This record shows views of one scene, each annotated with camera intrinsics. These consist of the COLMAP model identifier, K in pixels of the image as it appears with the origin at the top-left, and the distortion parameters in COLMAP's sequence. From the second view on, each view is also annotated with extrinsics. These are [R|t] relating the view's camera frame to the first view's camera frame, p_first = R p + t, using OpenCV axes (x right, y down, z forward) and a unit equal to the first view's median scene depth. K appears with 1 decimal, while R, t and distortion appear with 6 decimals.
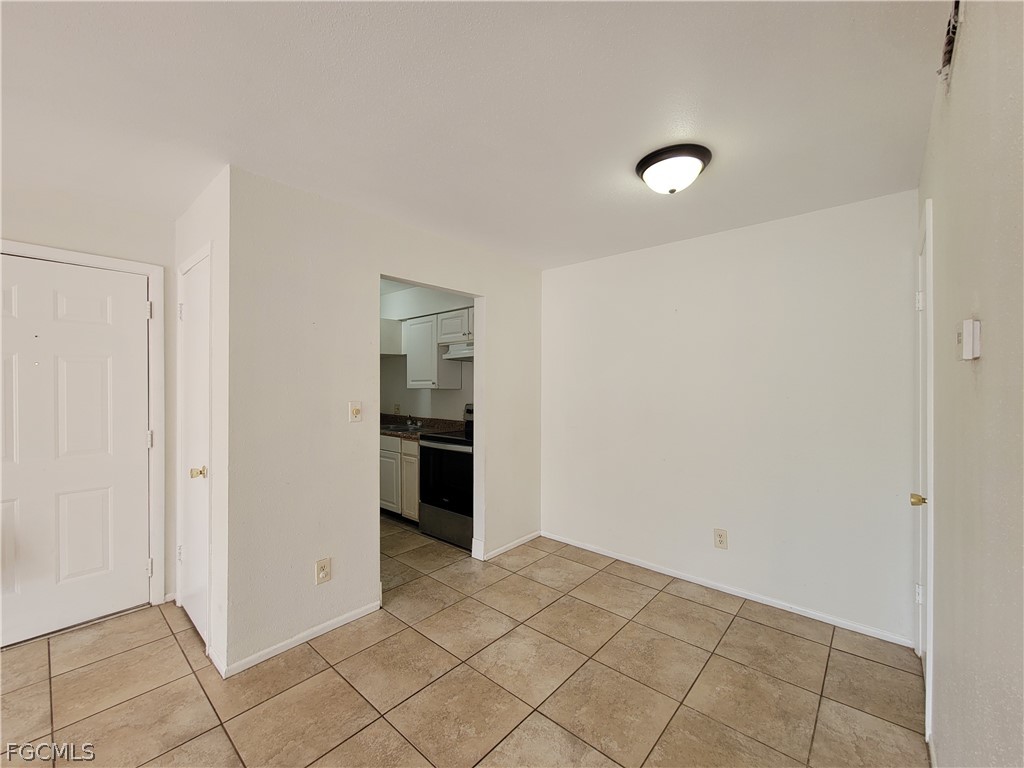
lens RADIAL K [[417.1, 0, 510.5], [0, 417.1, 383.5], [0, 0, 1]] dist [0.001636, -0.001733]
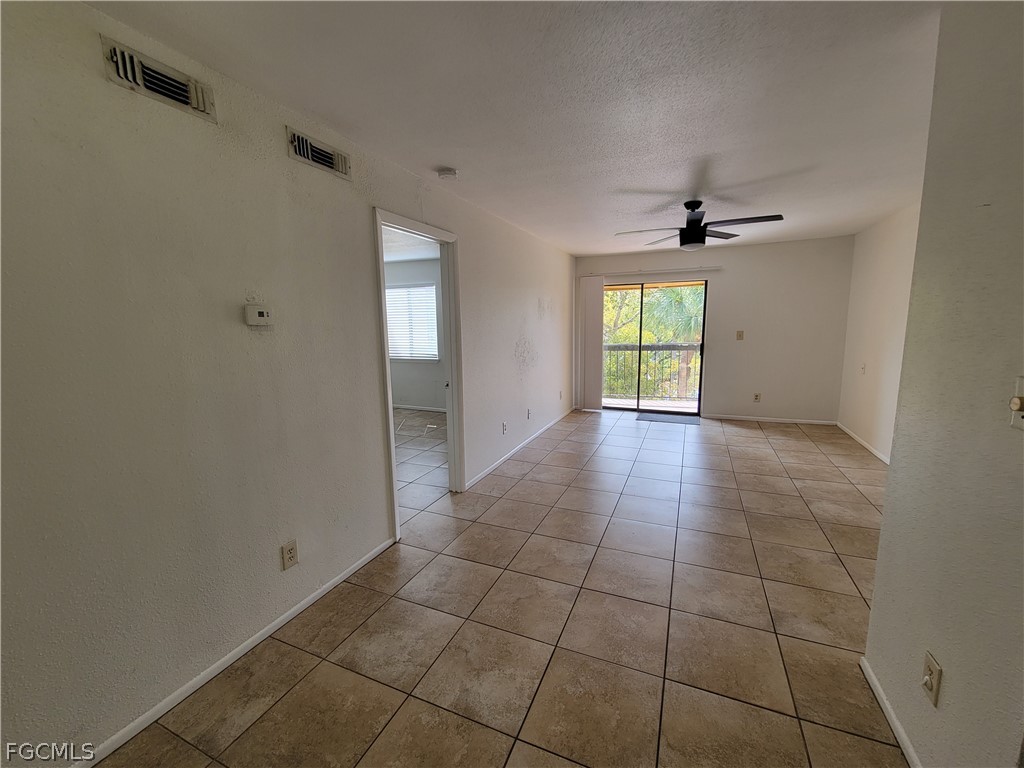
lens RADIAL K [[417.1, 0, 511.7], [0, 417.1, 385.8], [0, 0, 1]] dist [0.001636, -0.001733]
pose [[-0.951342, 0.057933, -0.302643, 0.296934], [0.013576, 0.989094, 0.146661, -0.018776], [0.307839, 0.135416, -0.941753, 1.808312]]
